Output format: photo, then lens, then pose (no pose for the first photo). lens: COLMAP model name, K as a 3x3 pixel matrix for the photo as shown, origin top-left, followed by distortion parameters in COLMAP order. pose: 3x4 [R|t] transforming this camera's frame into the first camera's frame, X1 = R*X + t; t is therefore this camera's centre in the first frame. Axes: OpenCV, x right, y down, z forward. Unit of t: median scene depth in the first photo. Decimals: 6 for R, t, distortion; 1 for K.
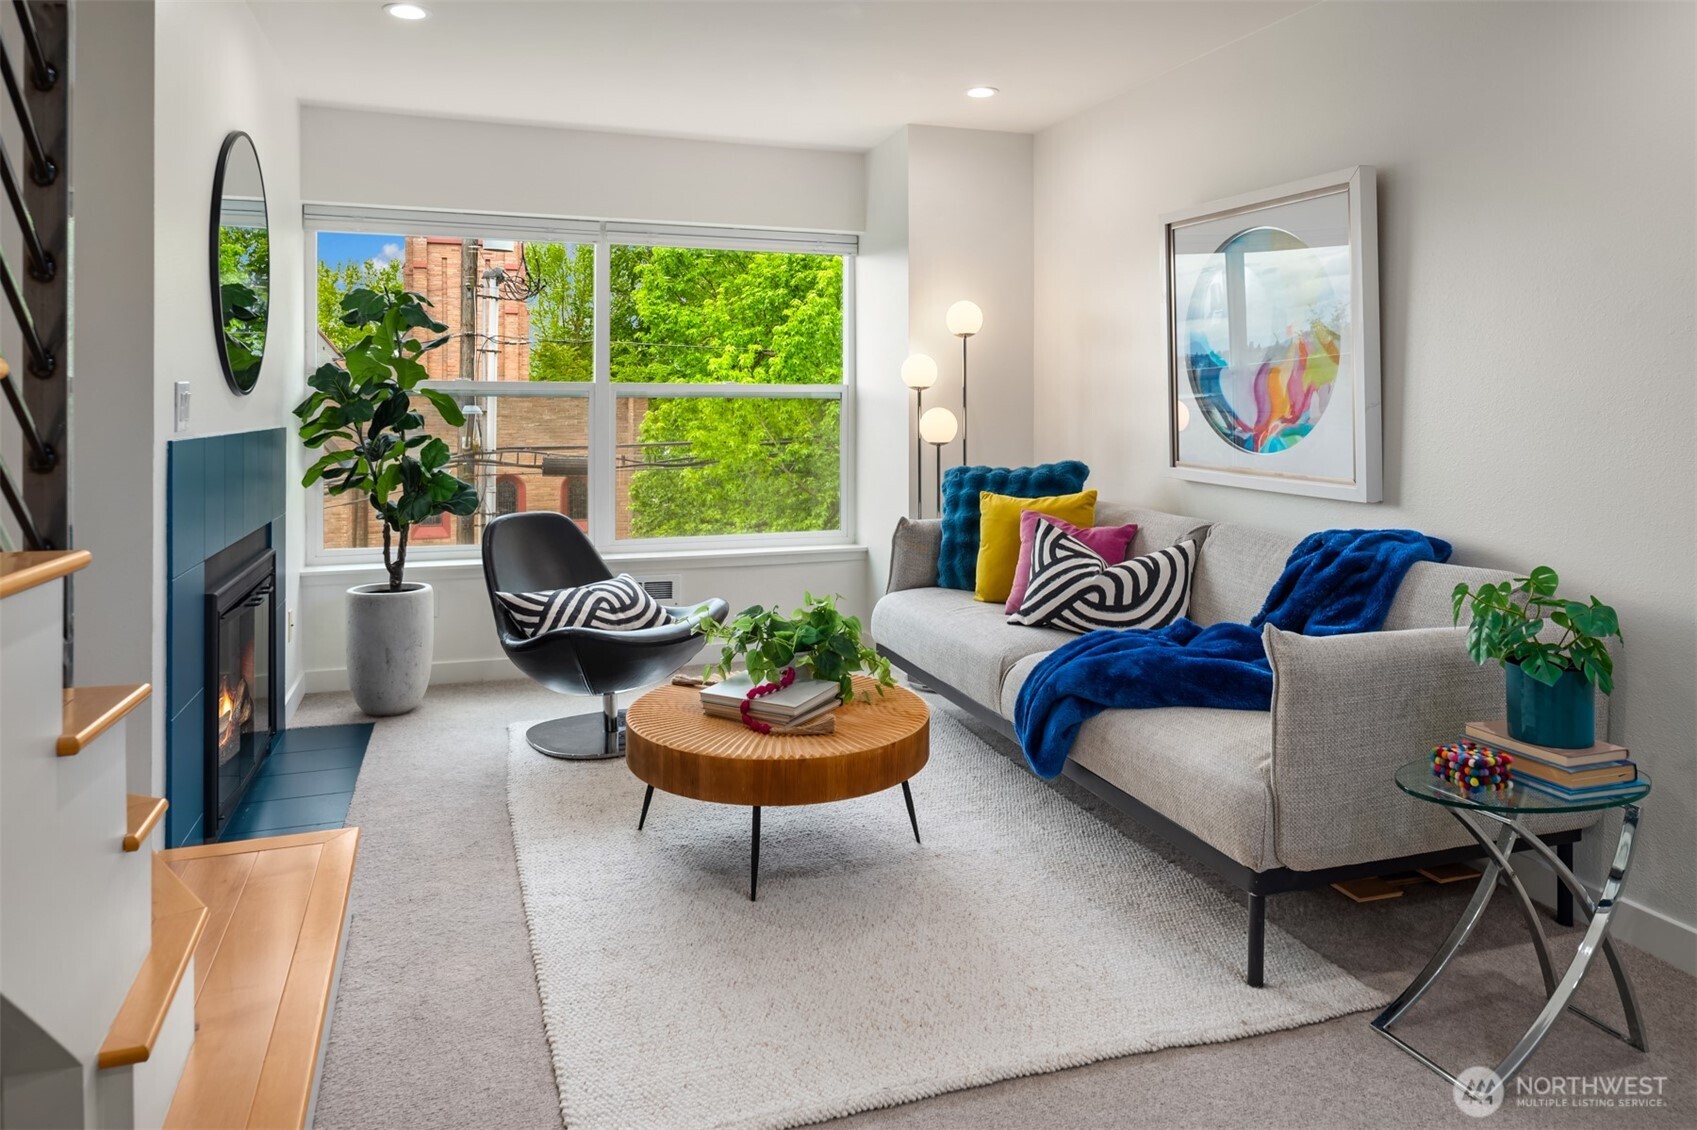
lens RADIAL K [[1102.6, 0, 860.5], [0, 1102.6, 363.6], [0, 0, 1]] dist [0.002588, 0.000284]
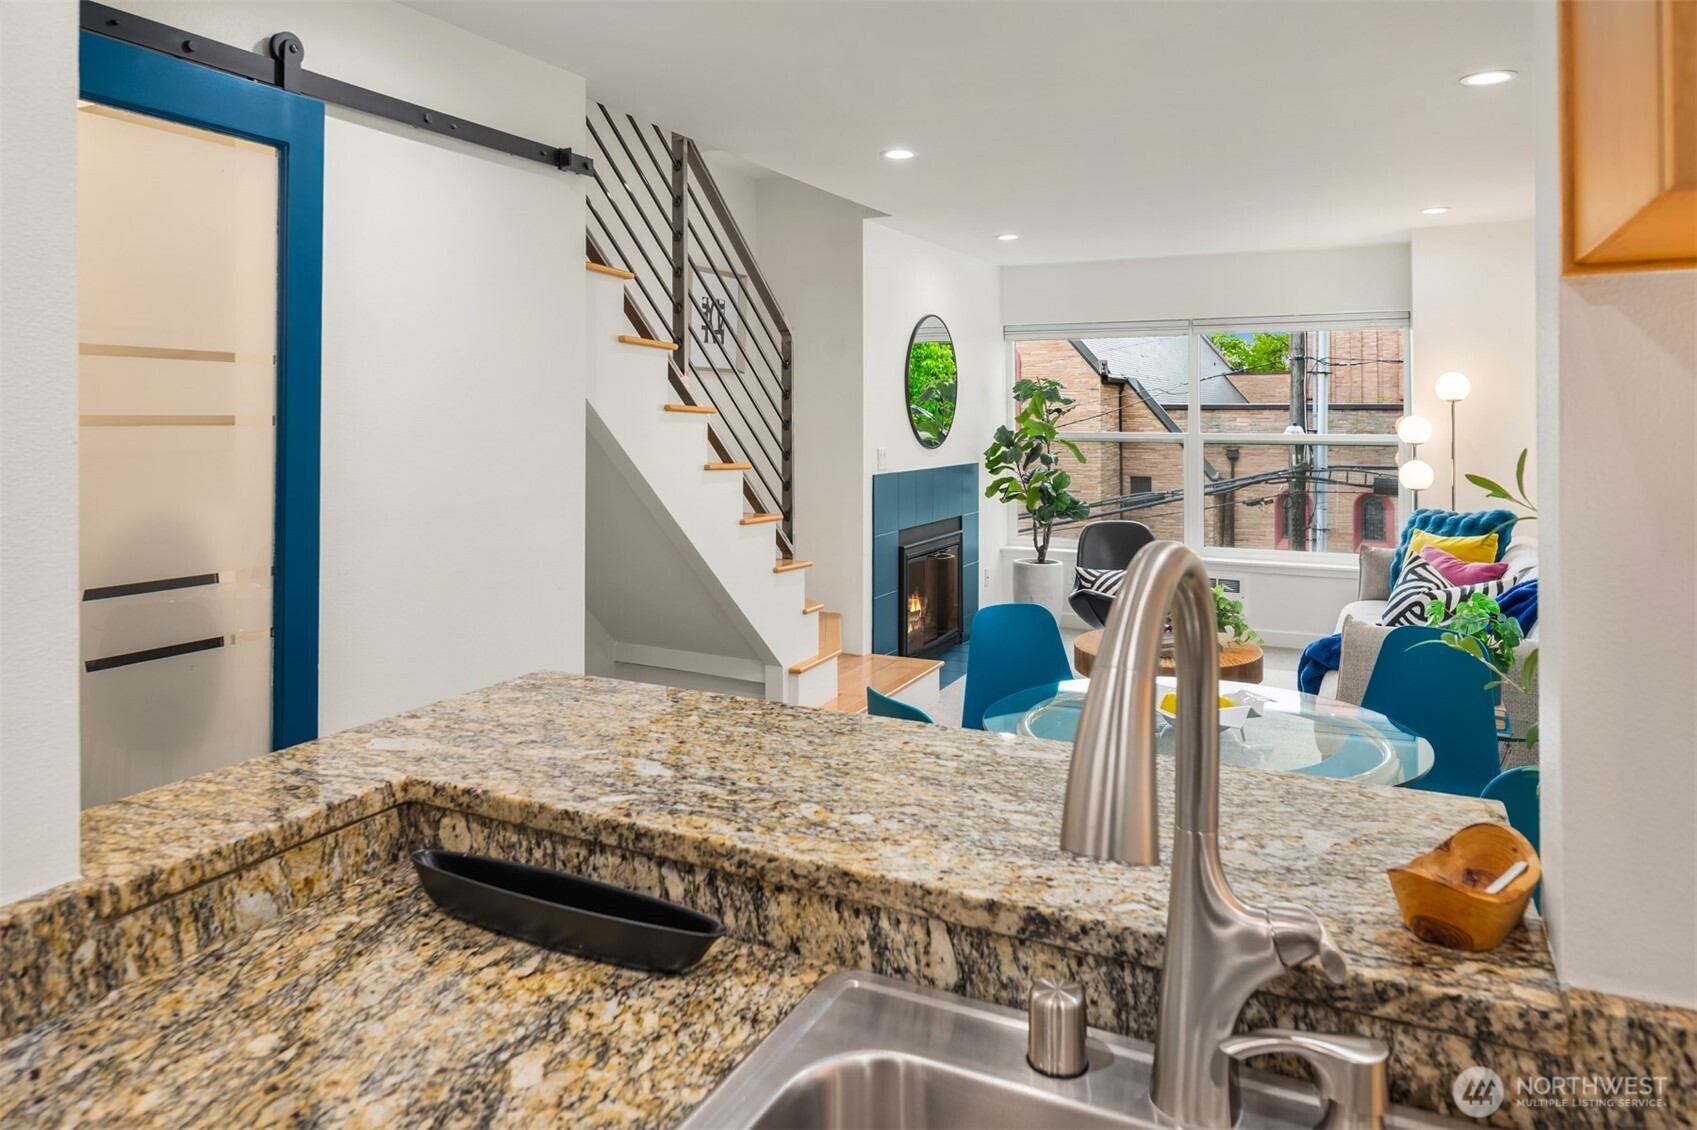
lens RADIAL K [[1117.5, 0, 810.1], [0, 1117.5, 398.0], [0, 0, 1]] dist [0.000790, -0.003627]
pose [[0.686039, -0.013509, -0.727440, 0.634954], [0.029969, 0.999504, 0.009702, -0.075530], [0.726947, -0.028457, 0.686103, -0.434712]]
